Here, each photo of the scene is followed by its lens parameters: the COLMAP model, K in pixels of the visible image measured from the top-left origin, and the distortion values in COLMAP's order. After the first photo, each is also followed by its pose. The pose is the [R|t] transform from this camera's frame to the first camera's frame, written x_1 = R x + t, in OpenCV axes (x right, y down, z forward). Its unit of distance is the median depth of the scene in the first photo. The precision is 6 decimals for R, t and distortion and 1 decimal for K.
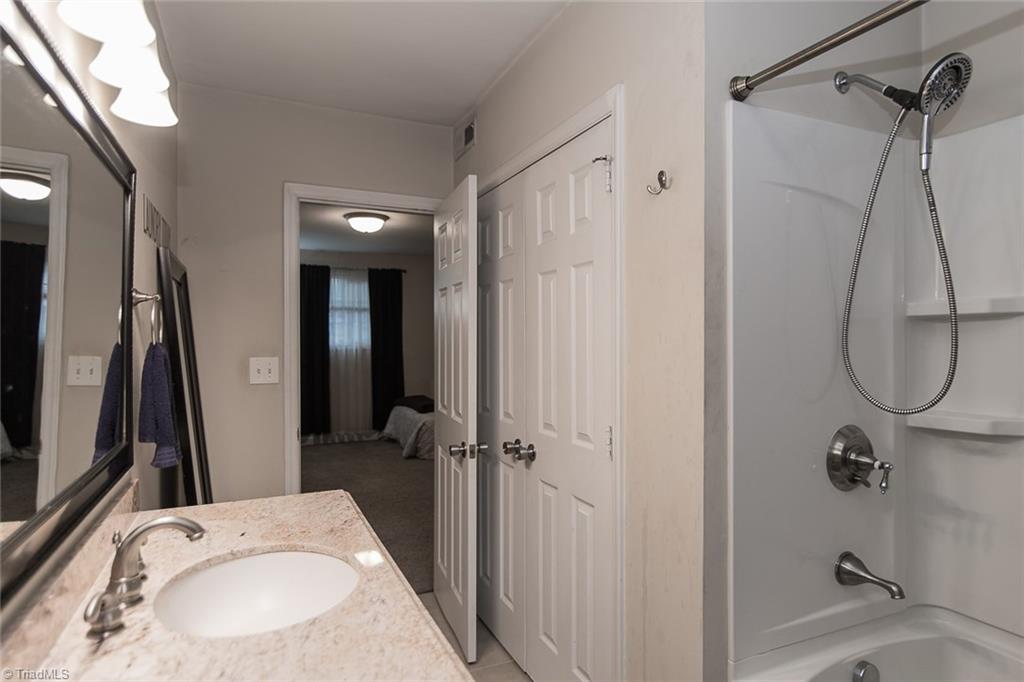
lens RADIAL K [[576.5, 0, 512.6], [0, 576.5, 340.7], [0, 0, 1]] dist [-0.015445, -0.000399]
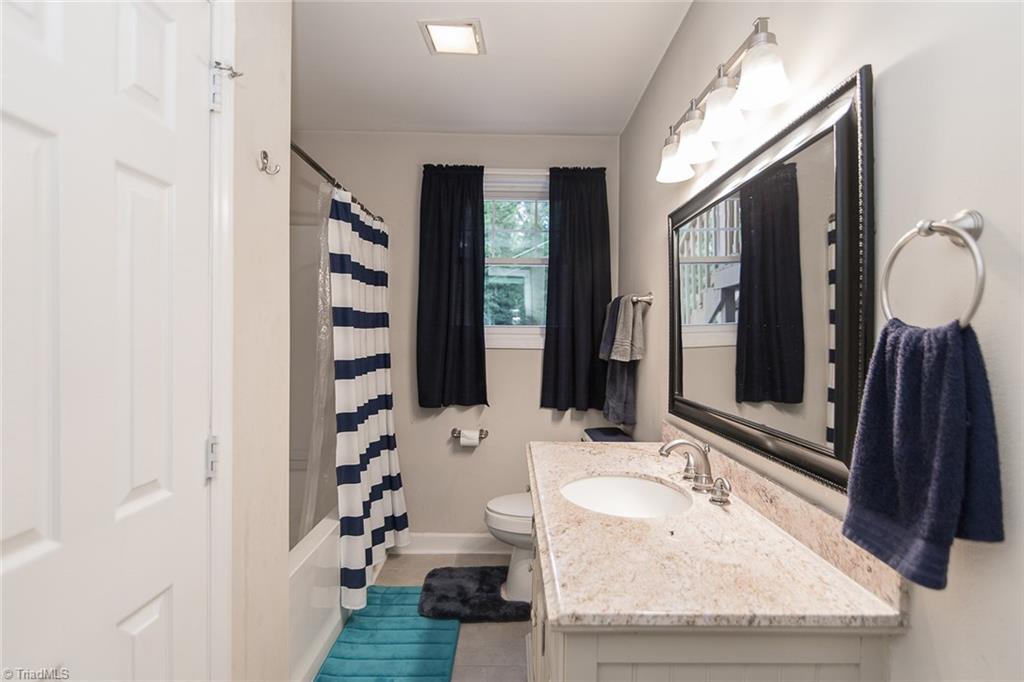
lens RADIAL K [[516.8, 0, 513.1], [0, 516.8, 338.0], [0, 0, 1]] dist [-0.002084, -0.000162]
pose [[-0.911866, -0.009294, 0.410382, -0.526864], [-0.010432, 0.999945, -0.000534, 0.023370], [-0.410354, -0.004768, -0.911914, 1.707998]]
